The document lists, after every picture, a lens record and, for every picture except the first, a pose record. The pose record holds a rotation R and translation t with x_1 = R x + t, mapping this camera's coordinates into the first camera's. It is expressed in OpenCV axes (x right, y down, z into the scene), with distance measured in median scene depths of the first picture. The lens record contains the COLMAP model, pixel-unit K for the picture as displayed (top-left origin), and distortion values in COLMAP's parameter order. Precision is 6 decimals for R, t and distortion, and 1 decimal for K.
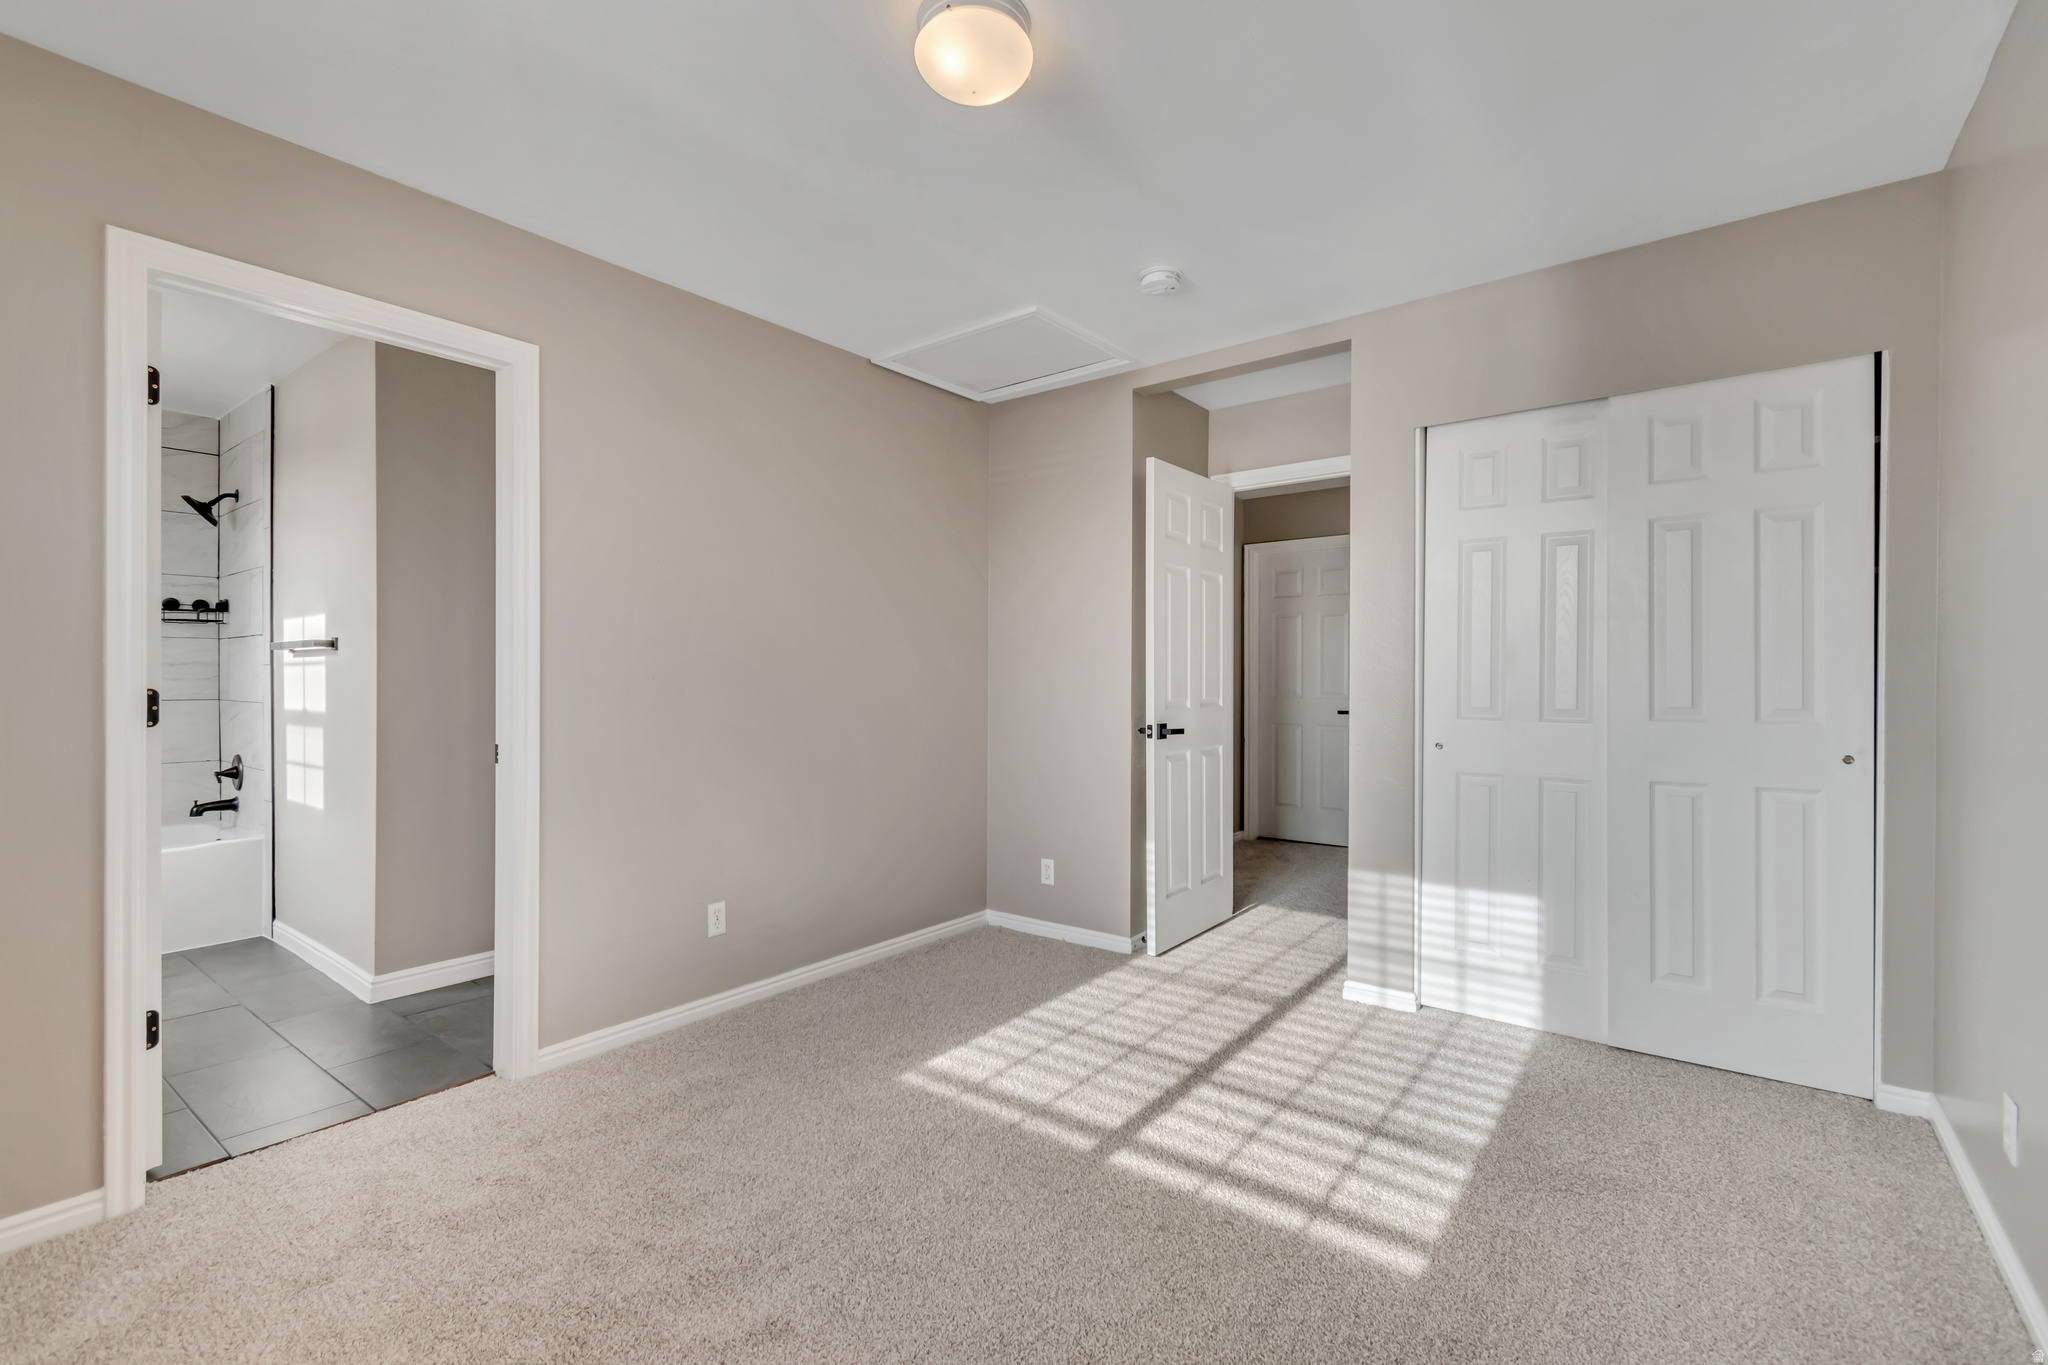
lens RADIAL K [[928.1, 0, 1028.1], [0, 928.1, 689.1], [0, 0, 1]] dist [-0.000495, 0.000708]
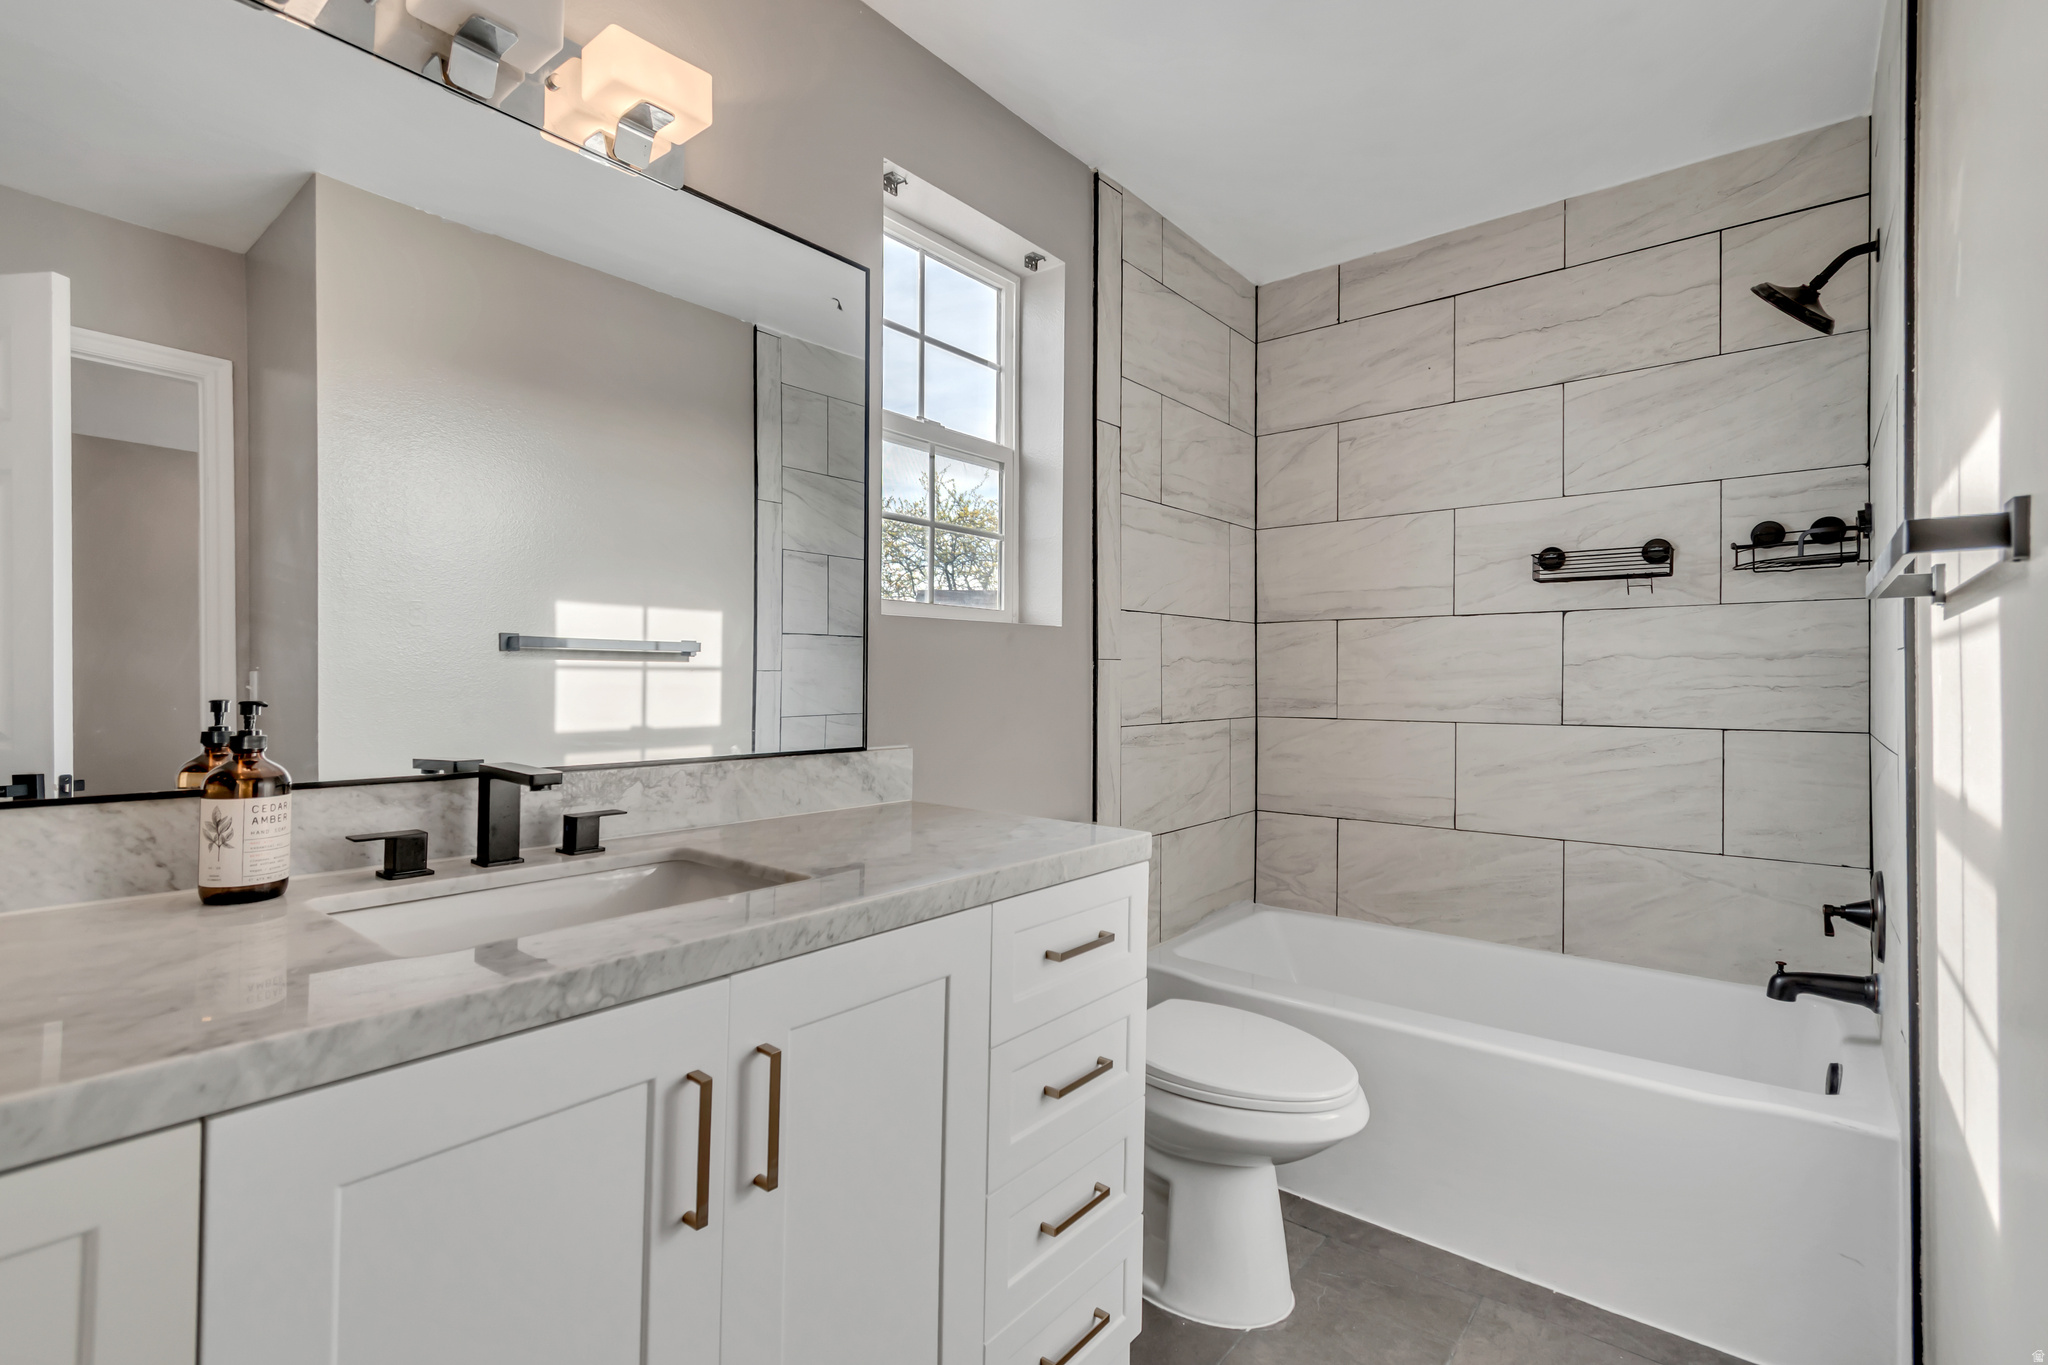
lens RADIAL K [[928.1, 0, 1029.9], [0, 928.1, 676.7], [0, 0, 1]] dist [-0.000495, 0.000708]
pose [[-0.023240, -0.011279, -0.999666, -0.436657], [-0.009232, 0.999896, -0.011067, -0.007102], [0.999687, 0.008972, -0.023341, 0.639792]]
